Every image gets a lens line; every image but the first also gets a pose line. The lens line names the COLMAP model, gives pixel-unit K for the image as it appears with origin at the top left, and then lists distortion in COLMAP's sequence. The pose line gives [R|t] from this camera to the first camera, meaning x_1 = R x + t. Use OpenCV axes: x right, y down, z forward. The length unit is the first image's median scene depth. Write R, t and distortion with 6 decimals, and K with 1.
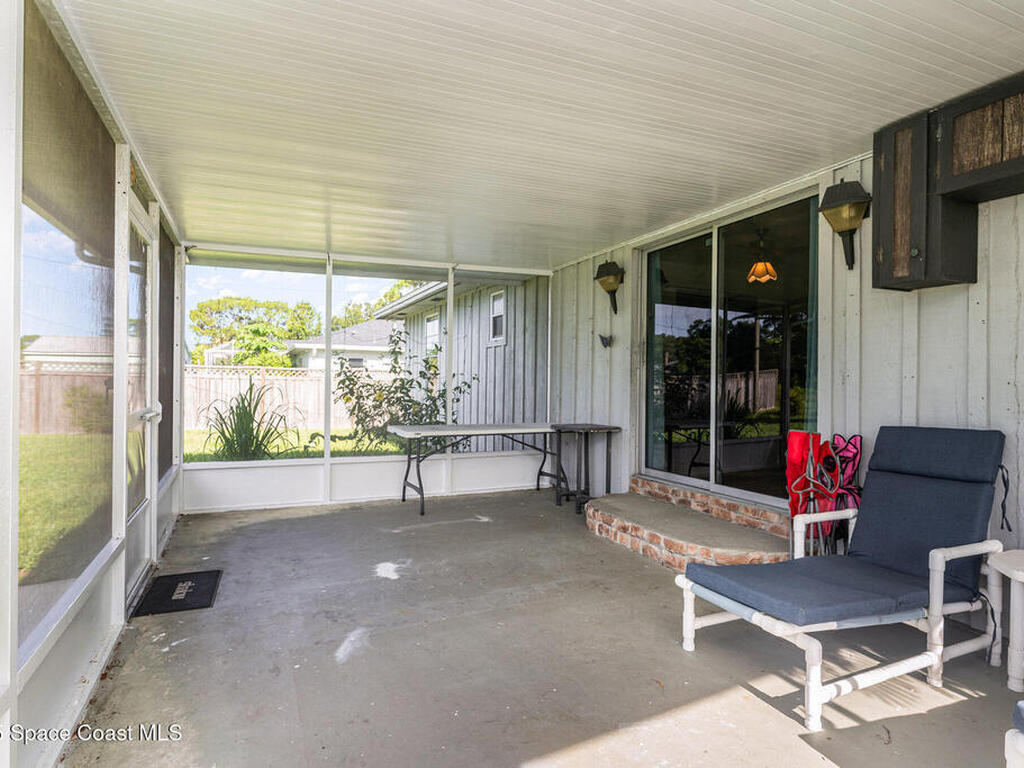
lens RADIAL K [[561.6, 0, 512.0], [0, 561.6, 384.0], [0, 0, 1]] dist [-0.001964, -0.000450]
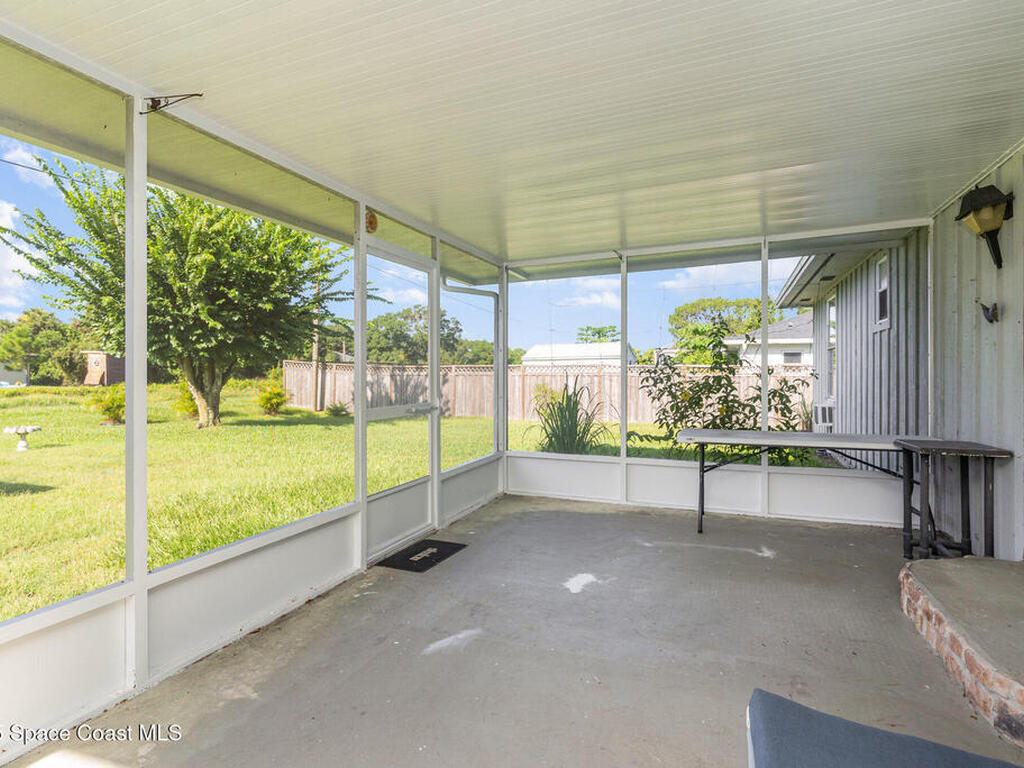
lens RADIAL K [[555.3, 0, 510.3], [0, 555.3, 374.2], [0, 0, 1]] dist [-0.001670, 0.000115]
pose [[0.685868, -0.015923, -0.727552, 0.340450], [0.007781, 0.999864, -0.014547, -0.003680], [0.727684, 0.004316, 0.685899, 0.245982]]
